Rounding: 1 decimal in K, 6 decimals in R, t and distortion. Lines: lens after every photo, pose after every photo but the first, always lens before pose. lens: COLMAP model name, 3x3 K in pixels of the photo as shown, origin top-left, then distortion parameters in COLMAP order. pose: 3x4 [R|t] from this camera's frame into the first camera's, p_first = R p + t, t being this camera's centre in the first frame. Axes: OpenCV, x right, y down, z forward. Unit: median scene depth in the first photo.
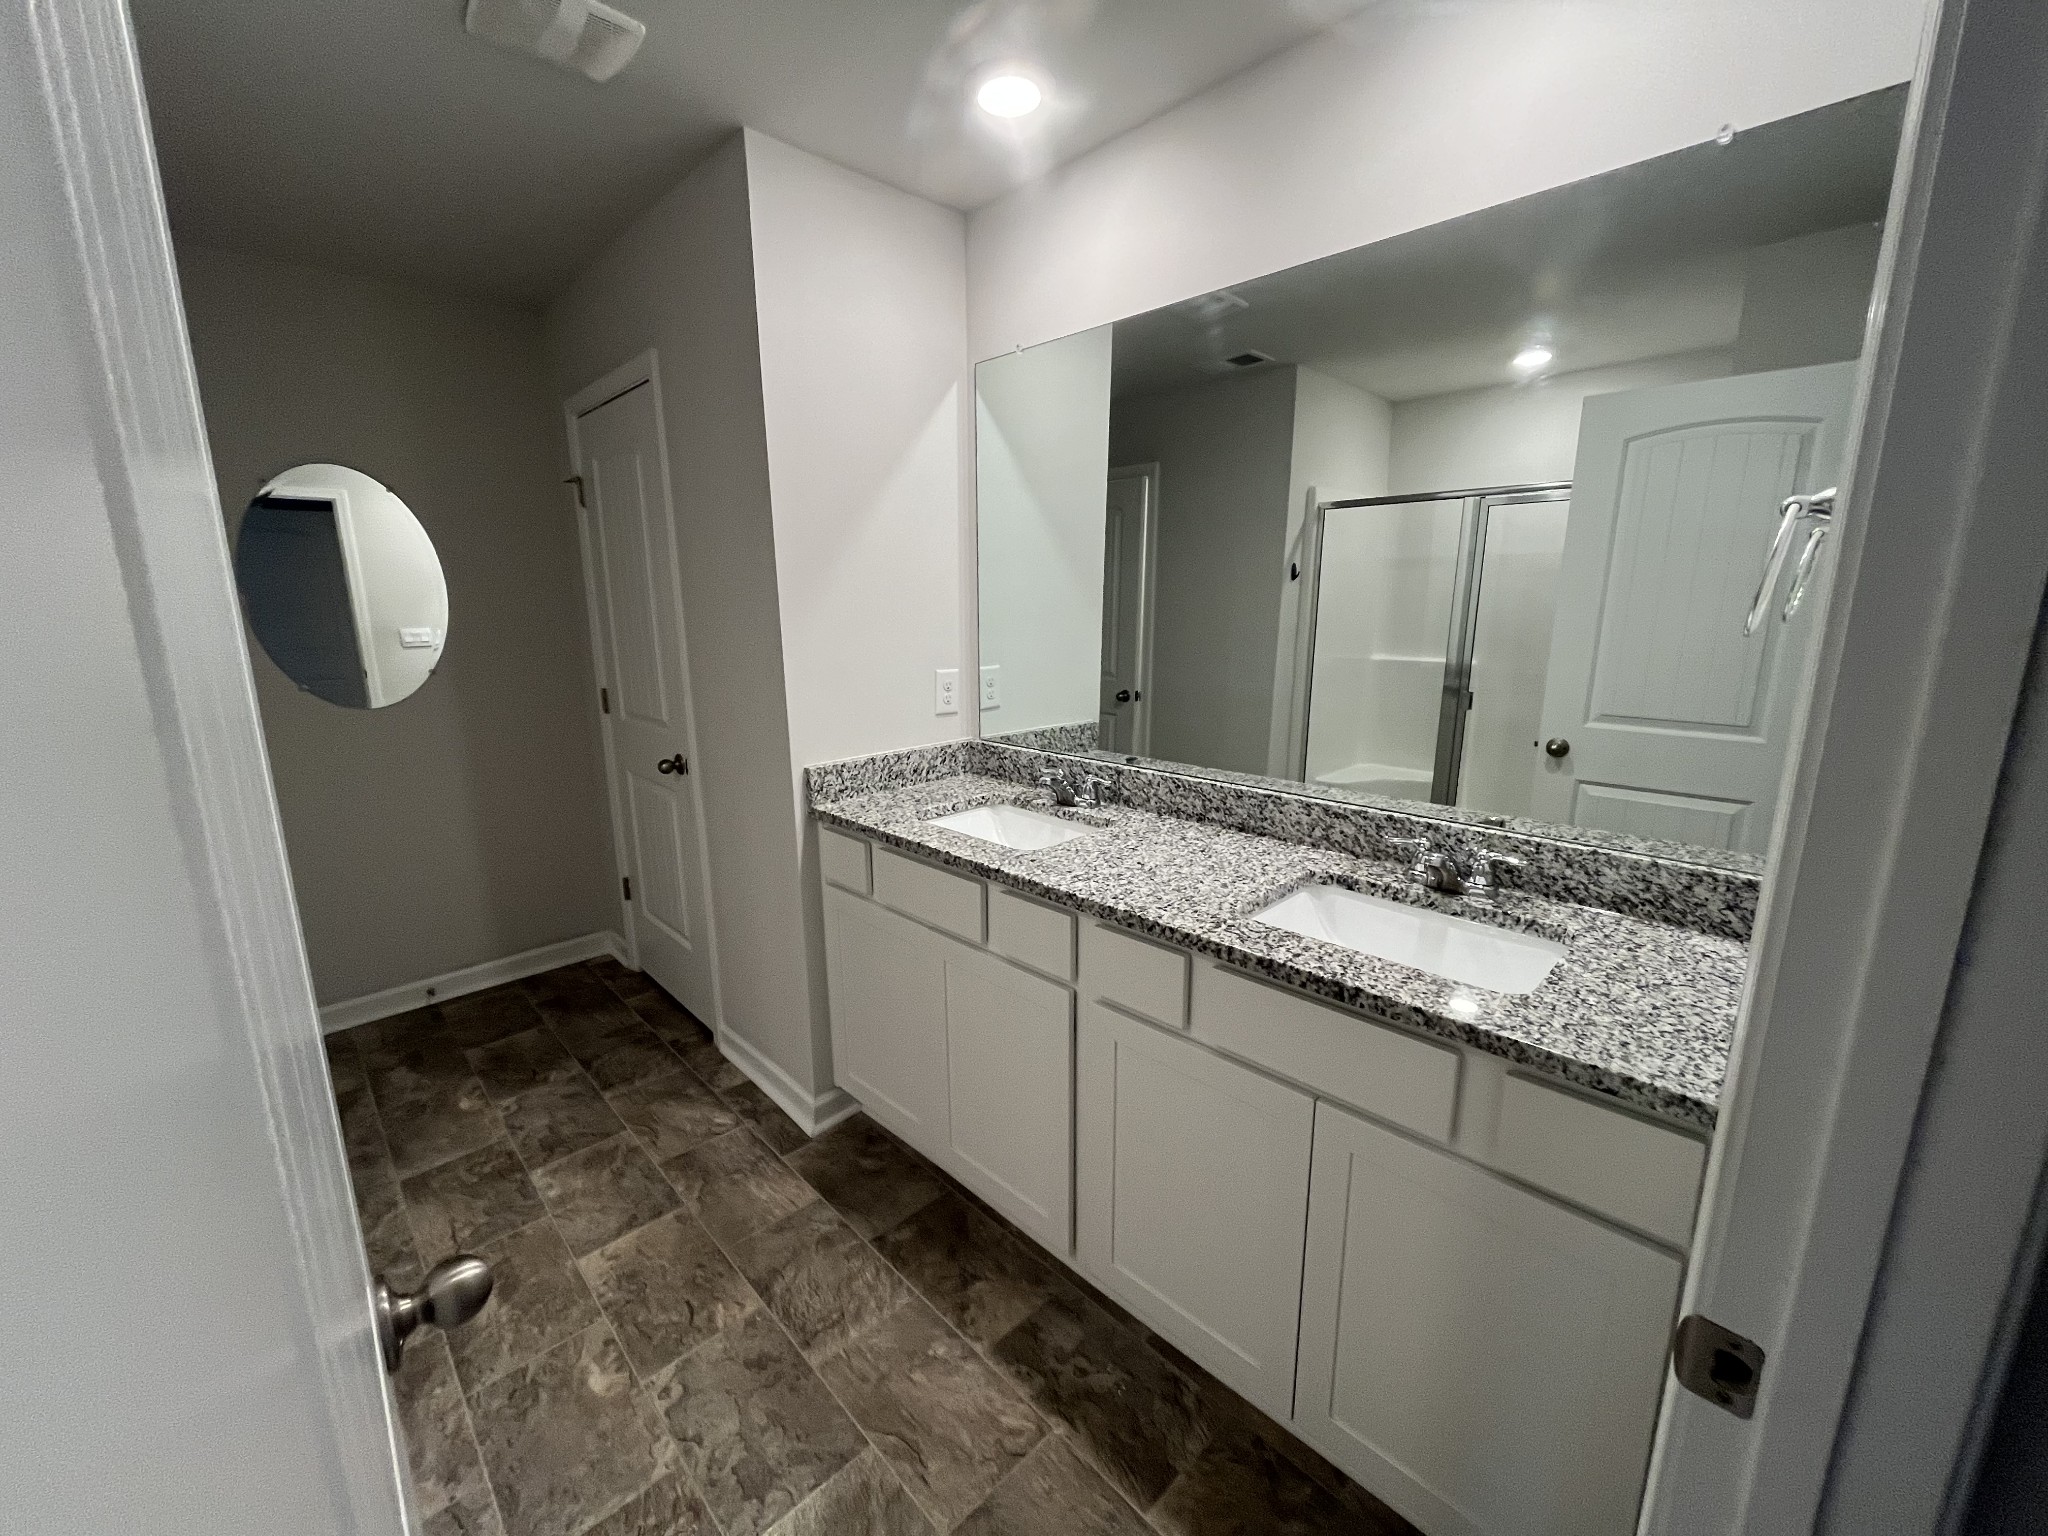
lens RADIAL K [[821.8, 0, 1024.0], [0, 821.8, 768.0], [0, 0, 1]] dist [-0.002676, -0.000346]
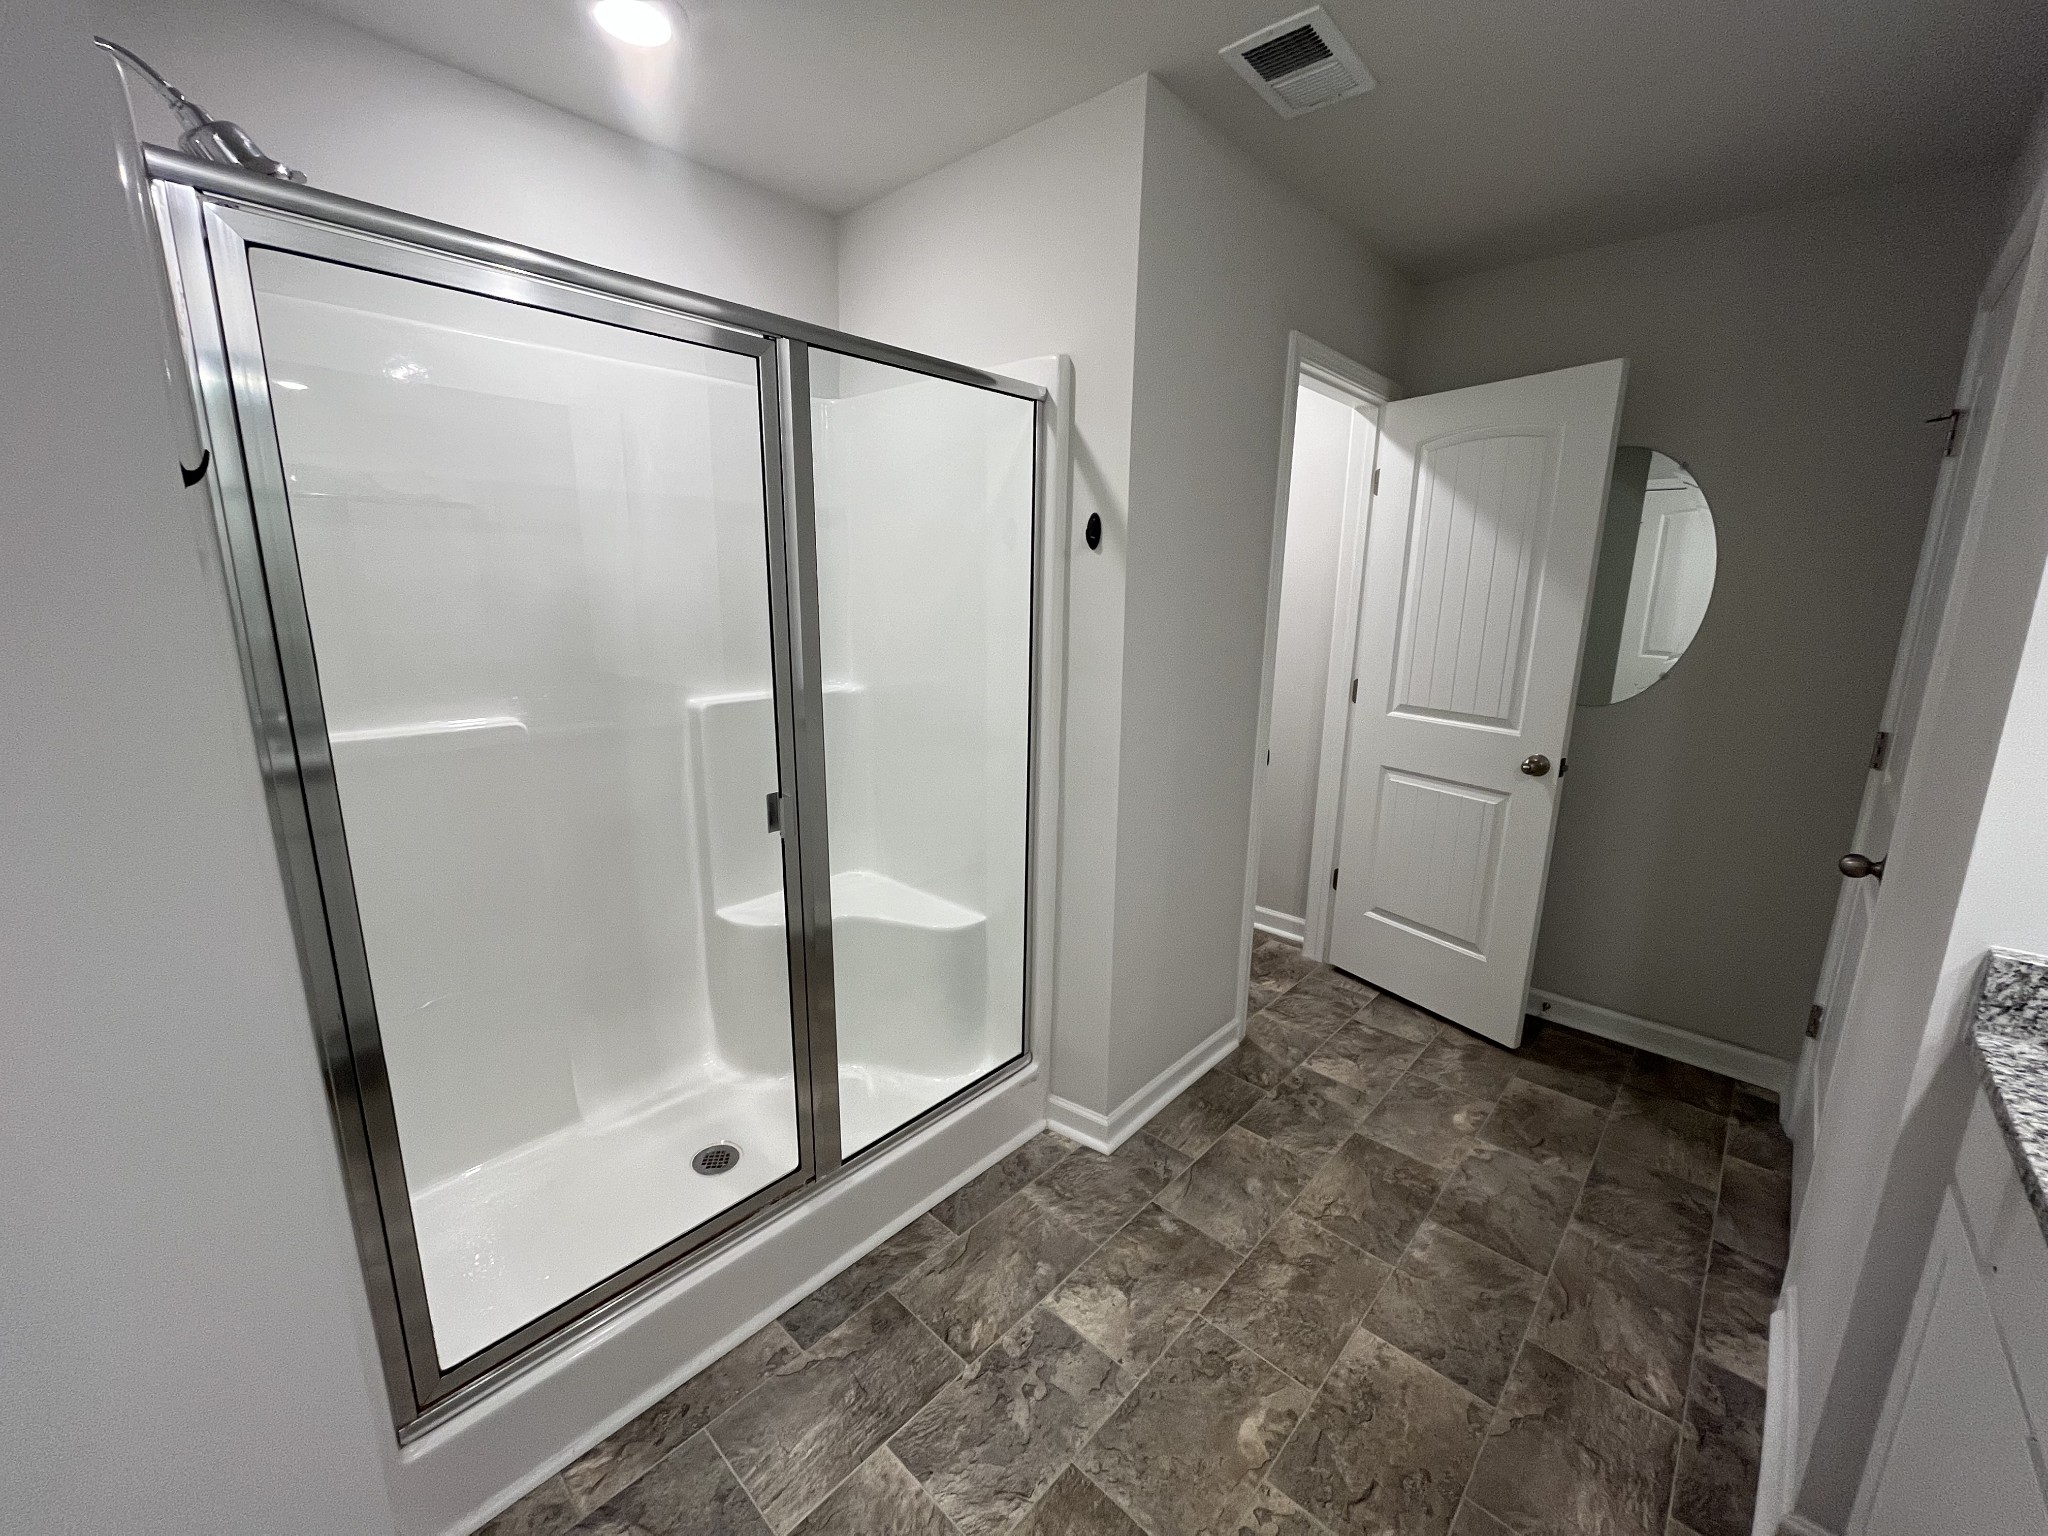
lens RADIAL K [[821.8, 0, 1024.0], [0, 821.8, 768.0], [0, 0, 1]] dist [-0.002676, -0.000346]
pose [[0.046476, 0.225922, -0.973036, 0.156841], [-0.219817, 0.952524, 0.210660, -0.081342], [0.974433, 0.204099, 0.093931, 0.388797]]
